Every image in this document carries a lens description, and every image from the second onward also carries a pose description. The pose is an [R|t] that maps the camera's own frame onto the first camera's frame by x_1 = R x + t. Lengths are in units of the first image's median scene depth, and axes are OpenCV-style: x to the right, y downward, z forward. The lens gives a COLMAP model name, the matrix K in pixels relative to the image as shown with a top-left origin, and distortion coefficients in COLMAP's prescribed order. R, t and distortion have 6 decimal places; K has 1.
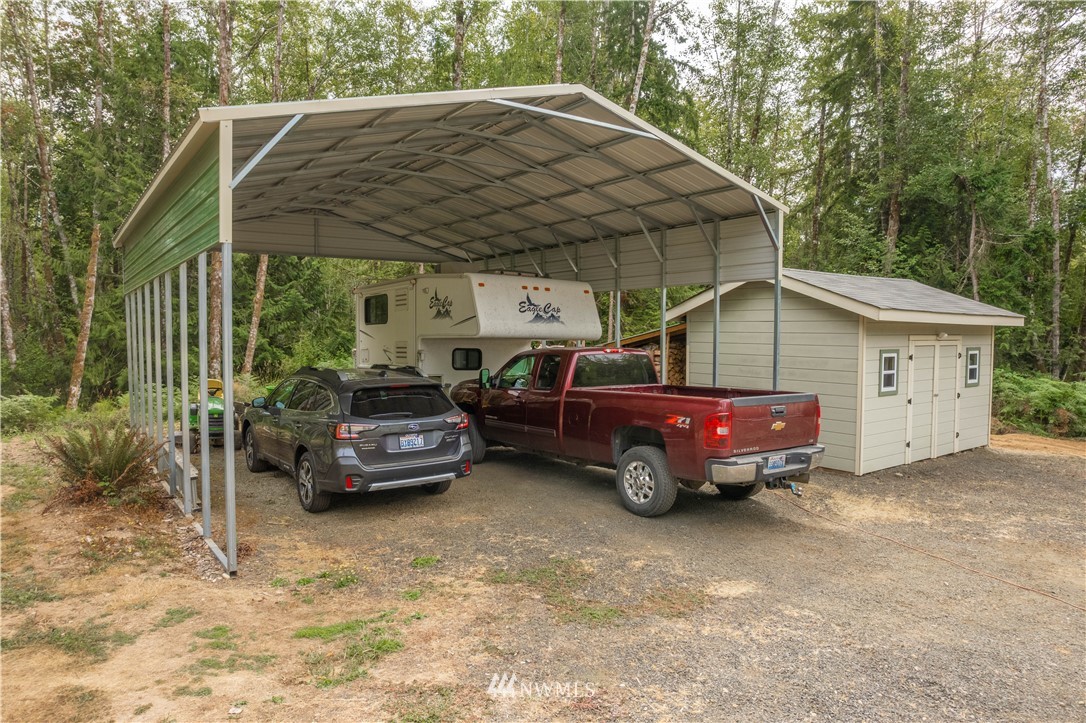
lens RADIAL K [[685.9, 0, 541.4], [0, 685.9, 362.6], [0, 0, 1]] dist [-0.011337, 0.001065]
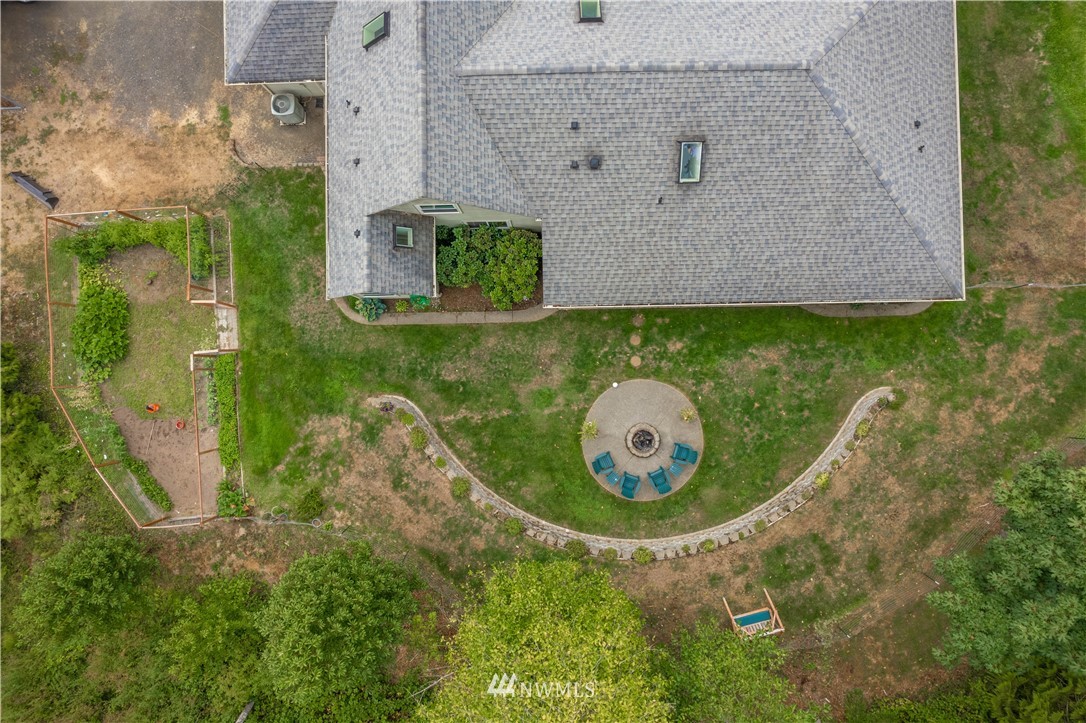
lens RADIAL K [[685.9, 0, 544.7], [0, 685.9, 365.3], [0, 0, 1]] dist [-0.011337, 0.001065]
pose [[0.554752, -0.832013, -0.002064, 0.102971], [0.049350, 0.030428, 0.998318, -4.703913], [-0.830551, -0.553920, 0.057940, -3.706121]]
